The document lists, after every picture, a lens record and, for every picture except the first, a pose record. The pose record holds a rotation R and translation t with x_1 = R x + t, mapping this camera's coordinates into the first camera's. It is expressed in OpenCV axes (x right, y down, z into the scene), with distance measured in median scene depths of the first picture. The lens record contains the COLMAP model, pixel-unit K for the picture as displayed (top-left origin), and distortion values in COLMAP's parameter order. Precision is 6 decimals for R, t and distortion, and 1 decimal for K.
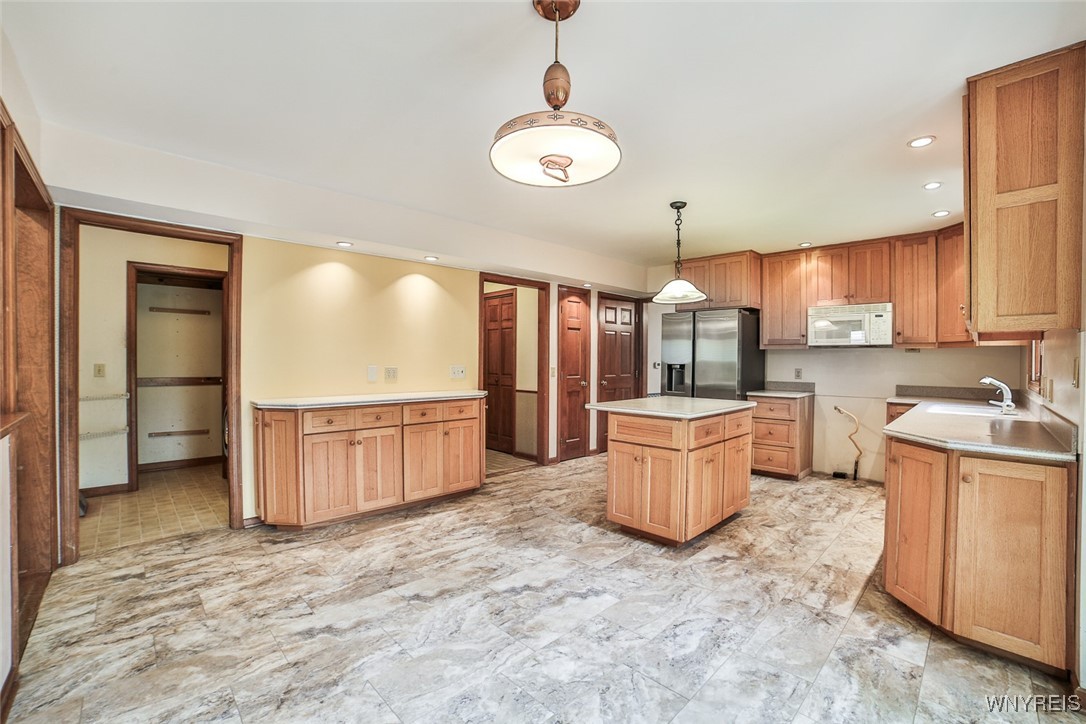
lens RADIAL K [[461.9, 0, 552.7], [0, 461.9, 359.8], [0, 0, 1]] dist [-0.090434, 0.021688]
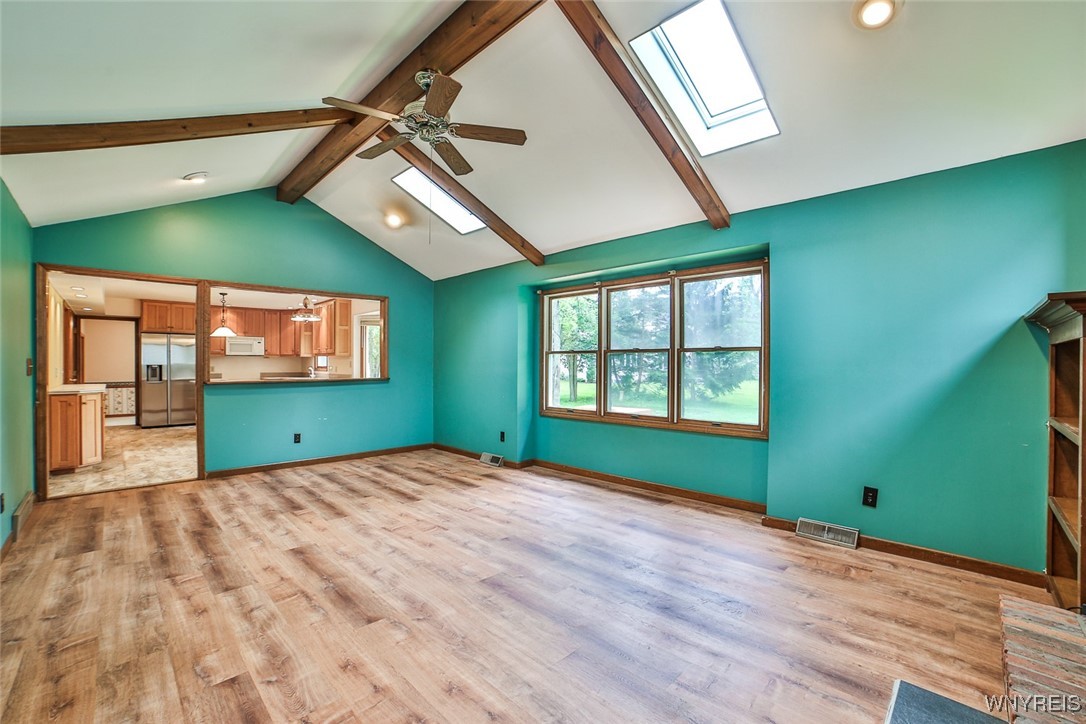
lens RADIAL K [[461.9, 0, 549.4], [0, 461.9, 371.8], [0, 0, 1]] dist [-0.090434, 0.021688]
pose [[0.006159, -0.022844, 0.999720, -1.650349], [-0.002613, 0.999735, 0.022860, -0.006609], [-0.999978, -0.002753, 0.006098, -0.549565]]
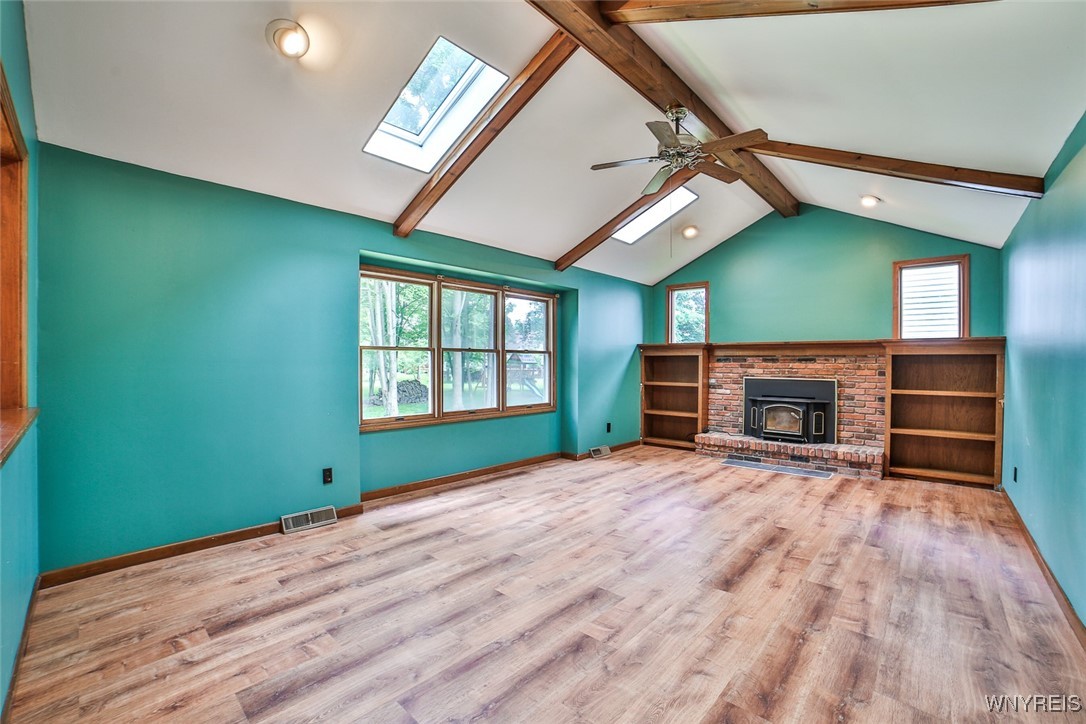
lens RADIAL K [[461.9, 0, 545.4], [0, 461.9, 365.0], [0, 0, 1]] dist [-0.090434, 0.021688]
pose [[-0.999166, -0.010654, -0.039416, -0.677218], [-0.010884, 0.999925, 0.005643, -0.003087], [0.039353, 0.006068, -0.999207, 0.451539]]
